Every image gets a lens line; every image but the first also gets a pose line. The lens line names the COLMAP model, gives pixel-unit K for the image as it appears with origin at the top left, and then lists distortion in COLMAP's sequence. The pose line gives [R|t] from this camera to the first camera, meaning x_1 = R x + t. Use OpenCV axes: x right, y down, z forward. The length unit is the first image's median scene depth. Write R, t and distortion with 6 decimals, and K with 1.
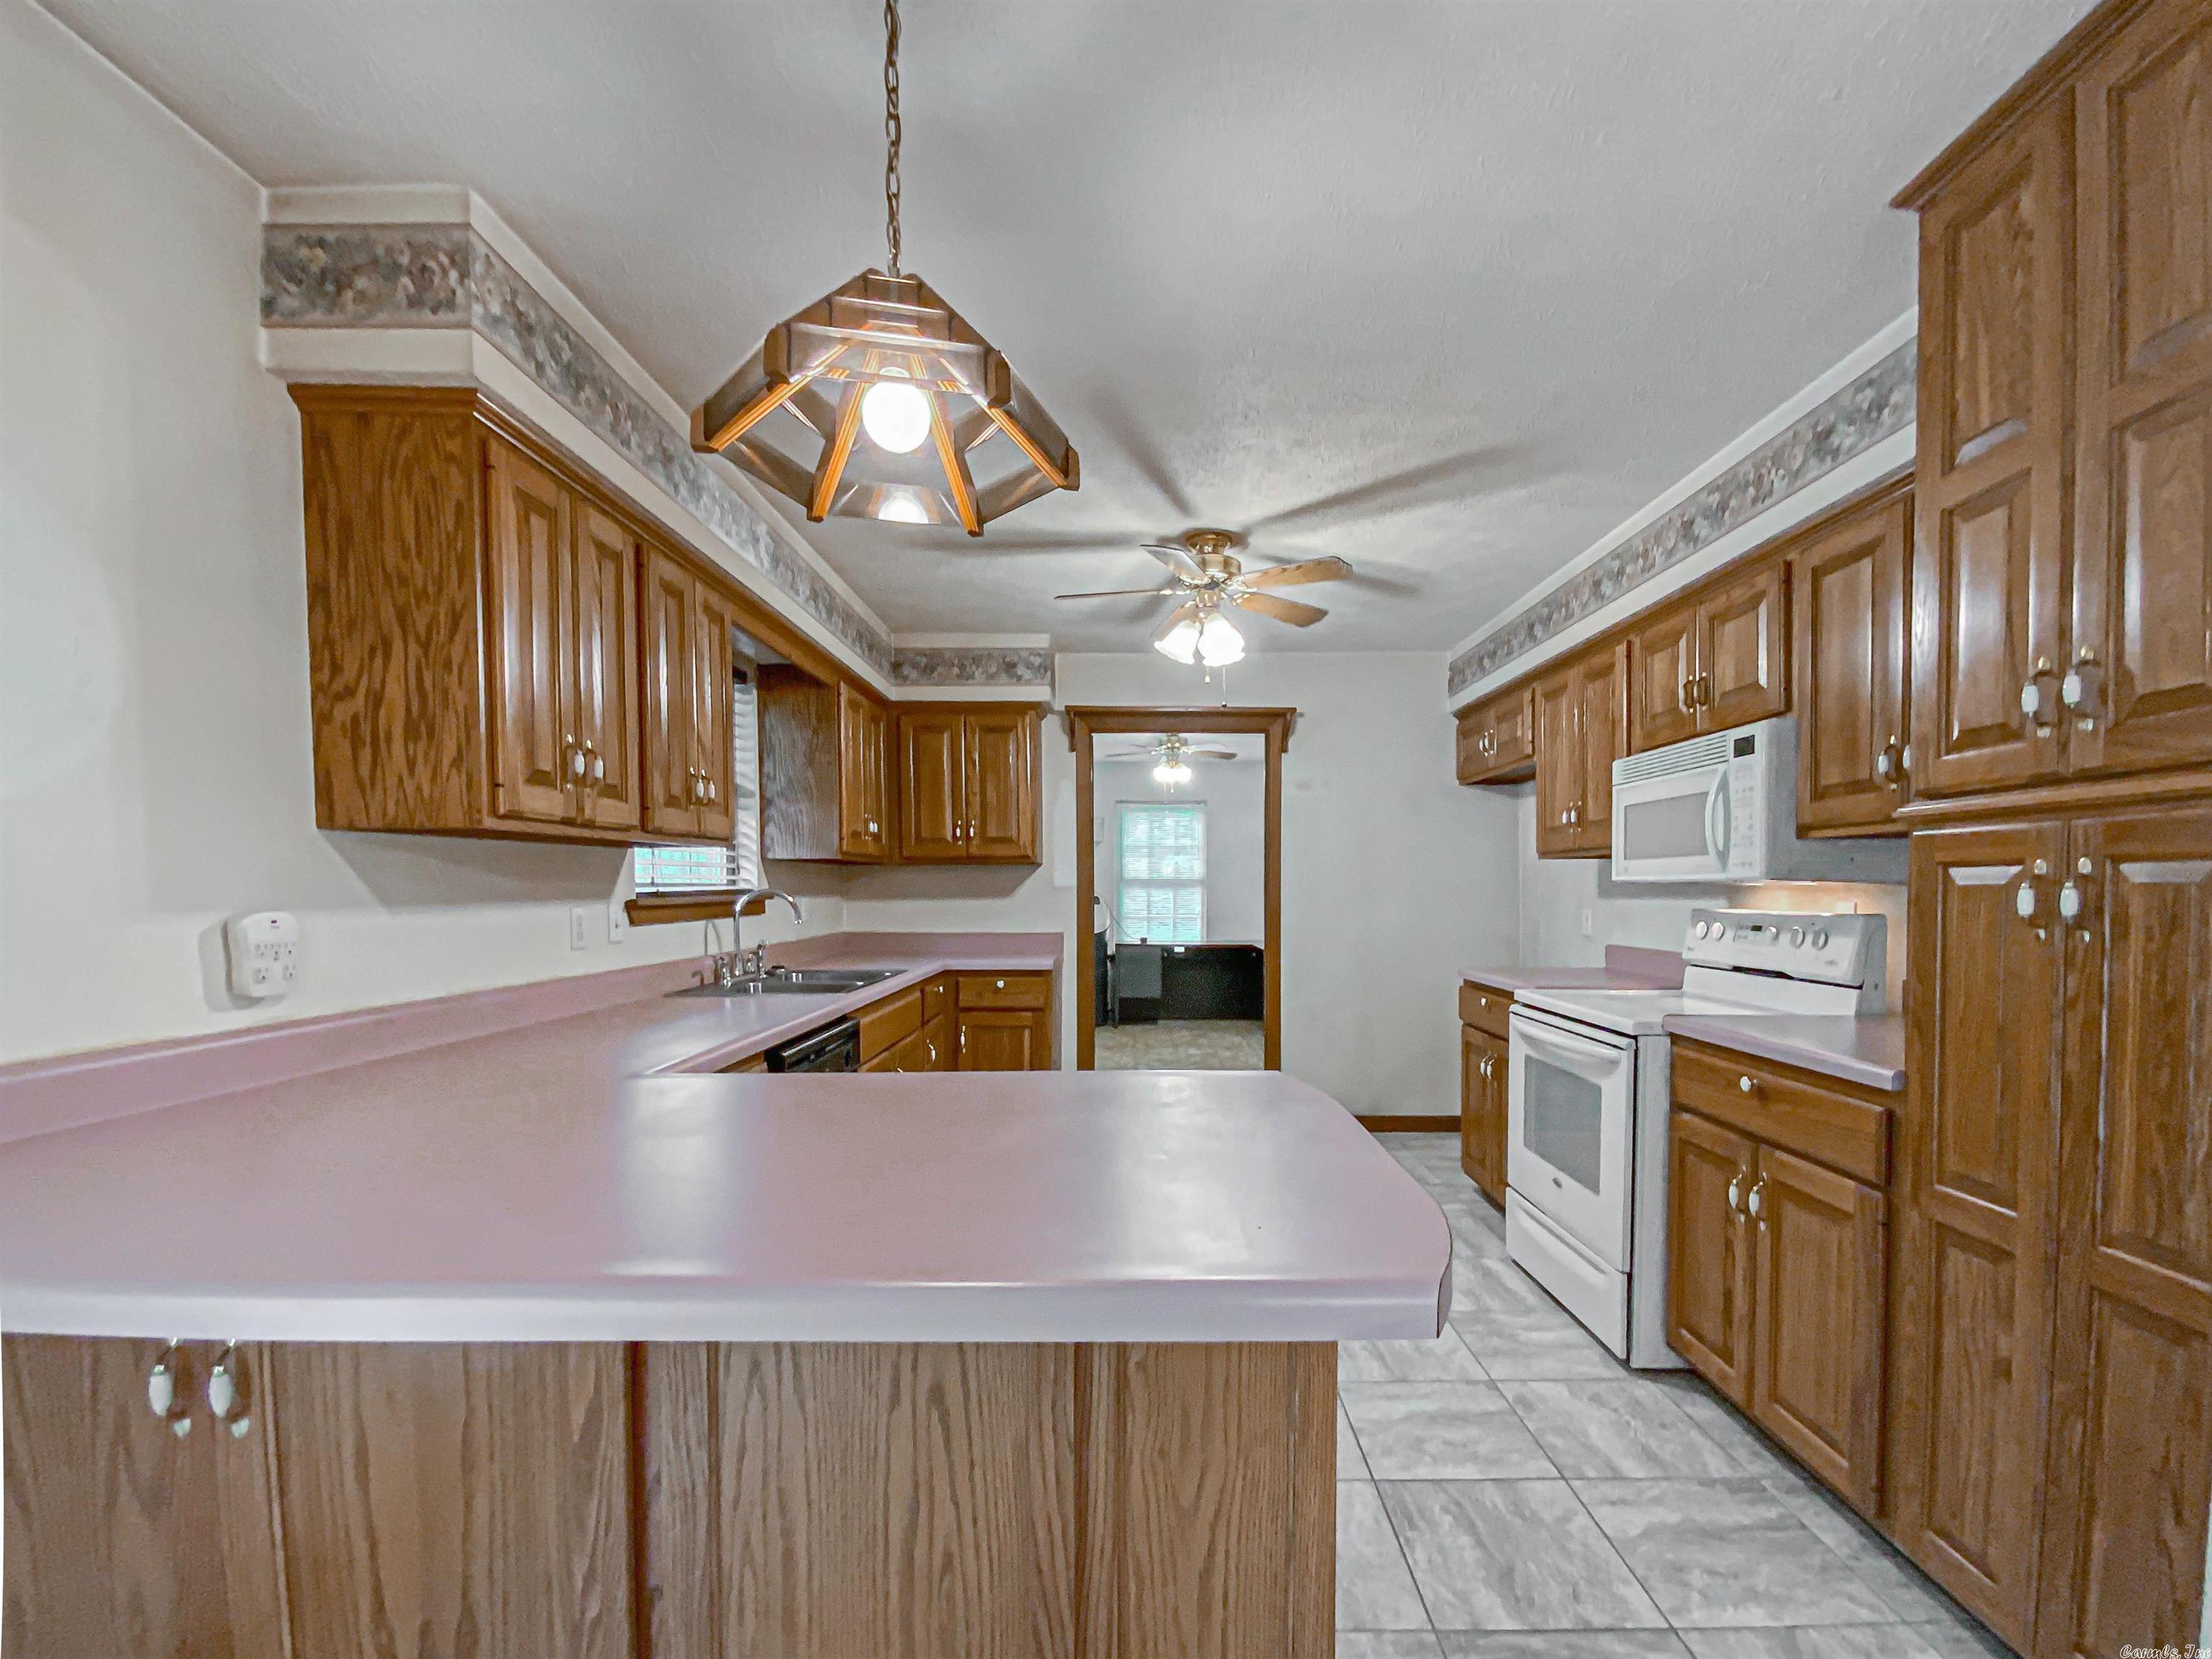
lens RADIAL K [[926.4, 0, 1154.6], [0, 926.4, 916.3], [0, 0, 1]] dist [0.004747, -0.003035]
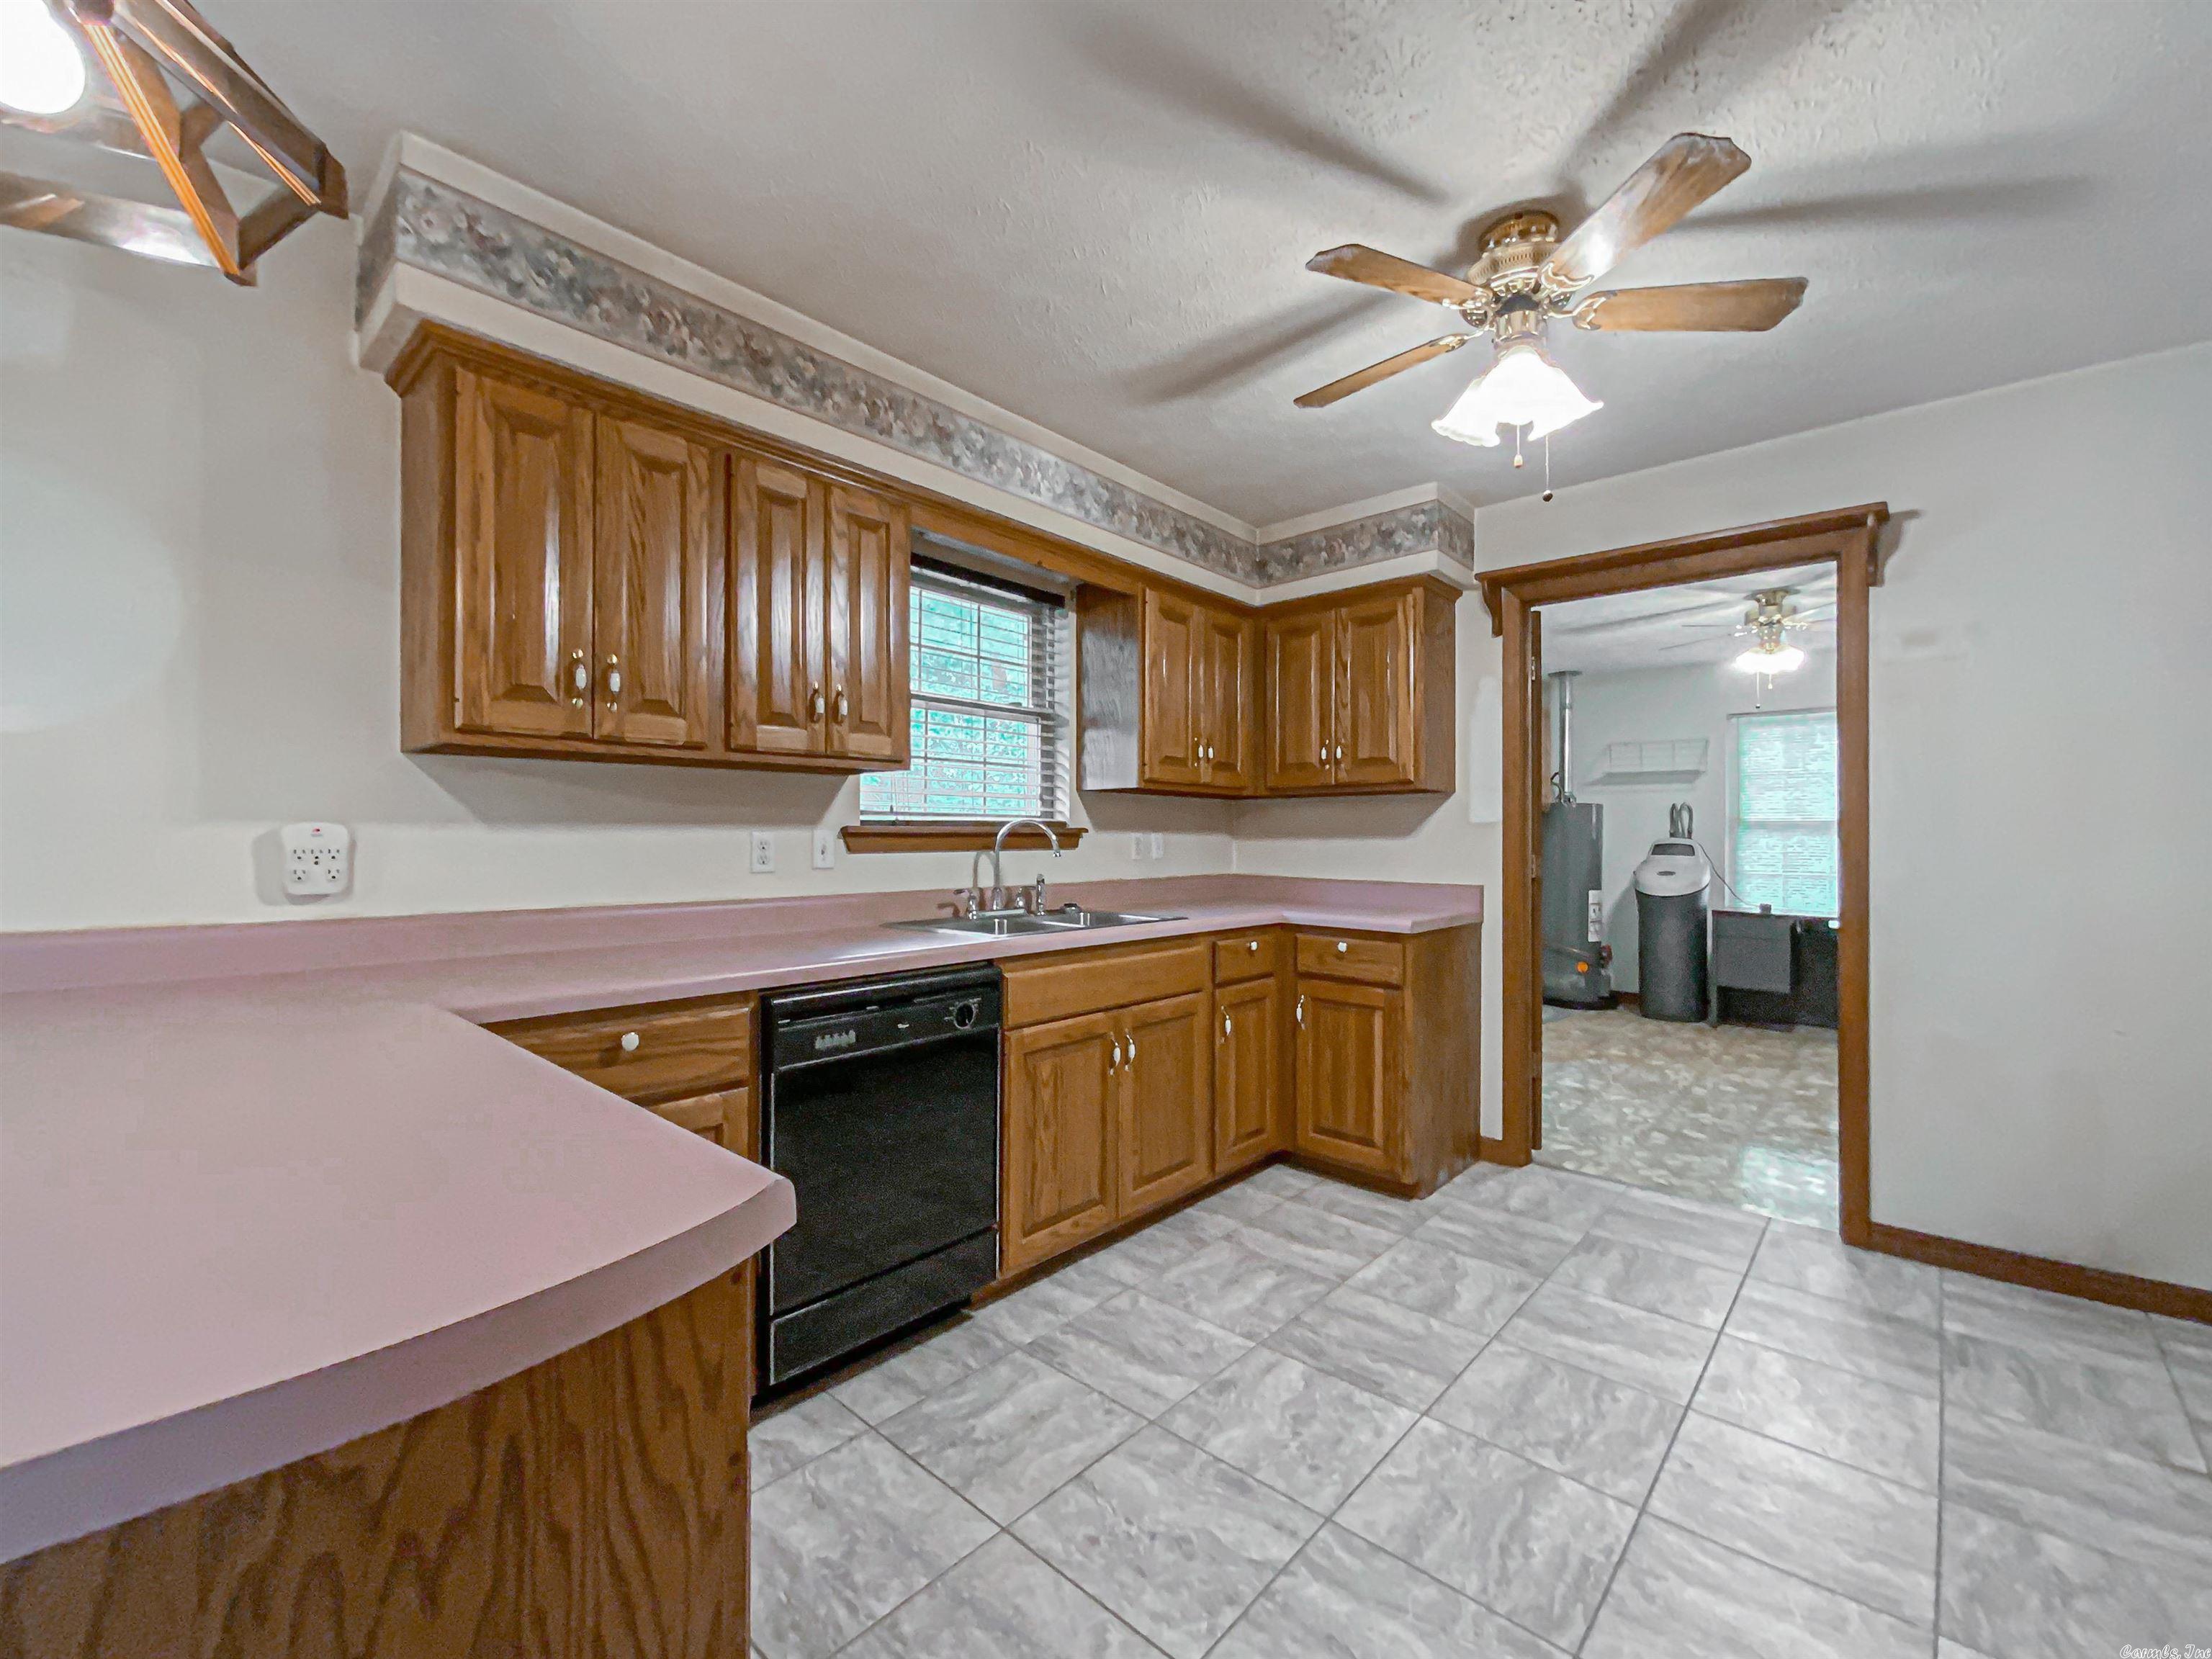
lens RADIAL K [[926.4, 0, 1123.2], [0, 926.4, 832.2], [0, 0, 1]] dist [0.004747, -0.003035]
pose [[0.735635, -0.000750, -0.677378, 0.349567], [-0.026767, 0.999186, -0.030175, 0.010230], [0.676849, 0.040330, 0.735016, 0.500339]]
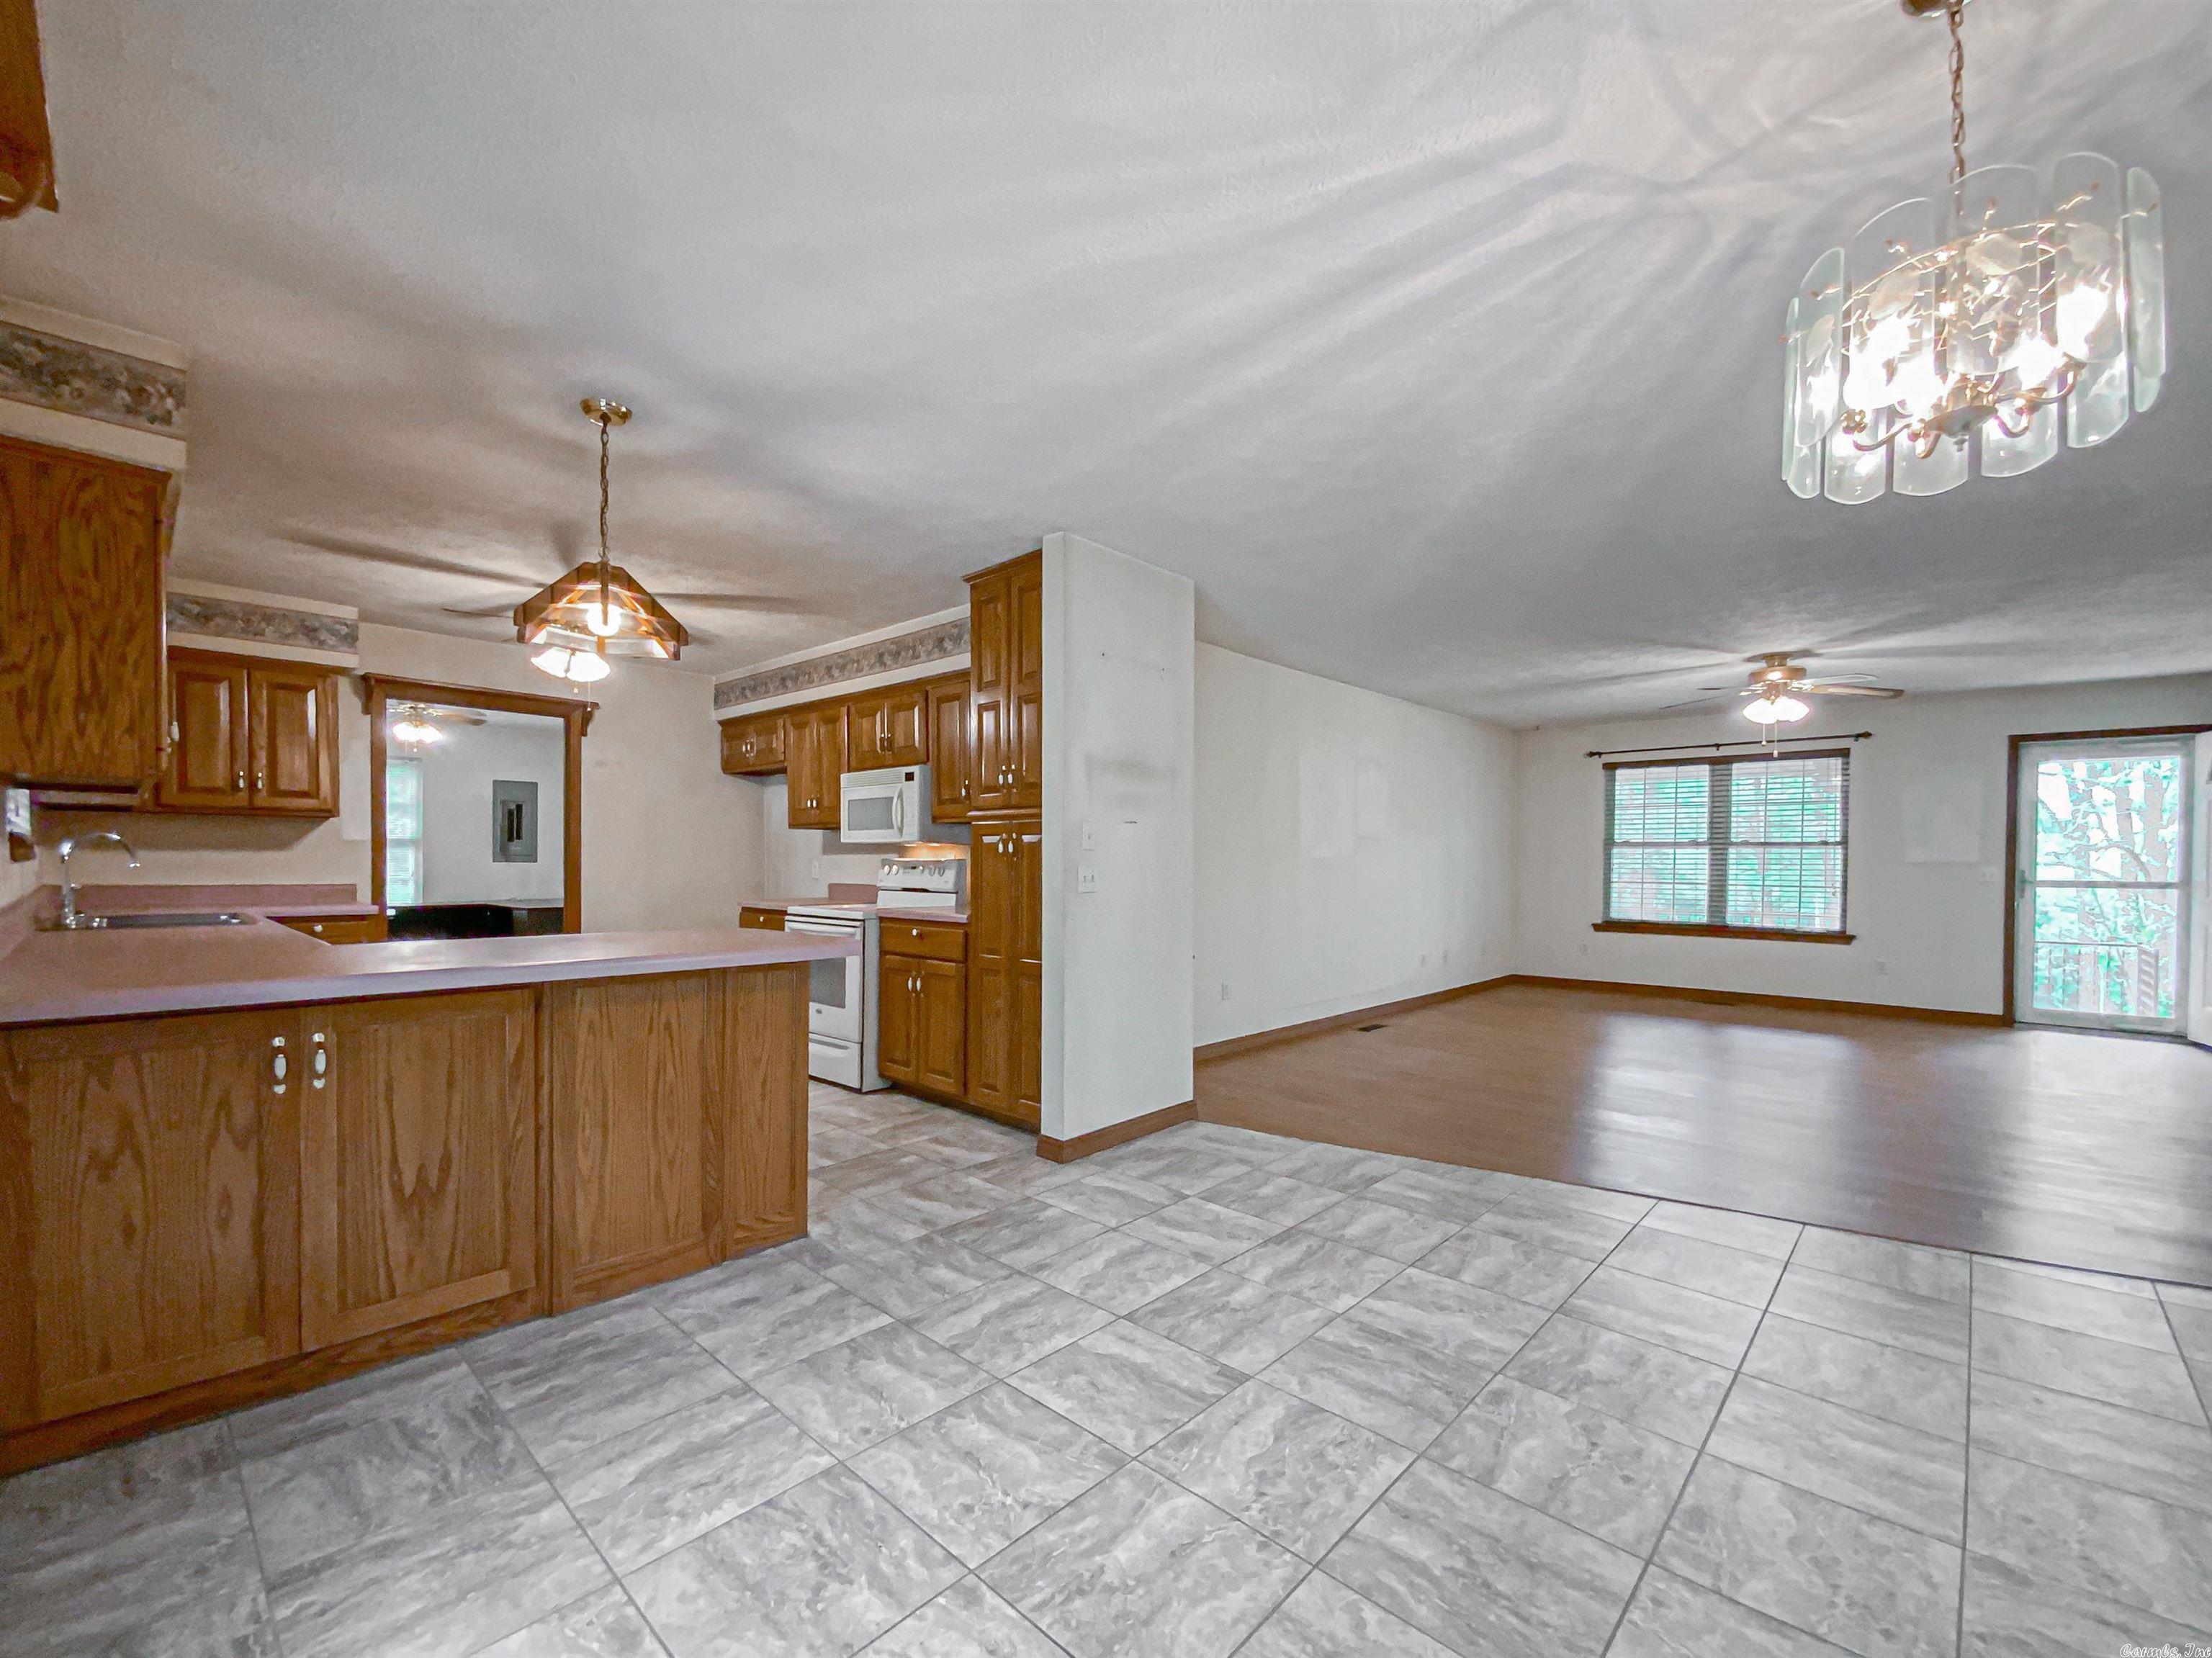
lens RADIAL K [[926.3, 0, 1085.3], [0, 926.3, 874.2], [0, 0, 1]] dist [0.004747, -0.003035]
pose [[0.707283, -0.001593, 0.706929, -0.474760], [0.011145, 0.999898, -0.008898, 0.048646], [-0.706843, 0.014172, 0.707229, -0.635135]]
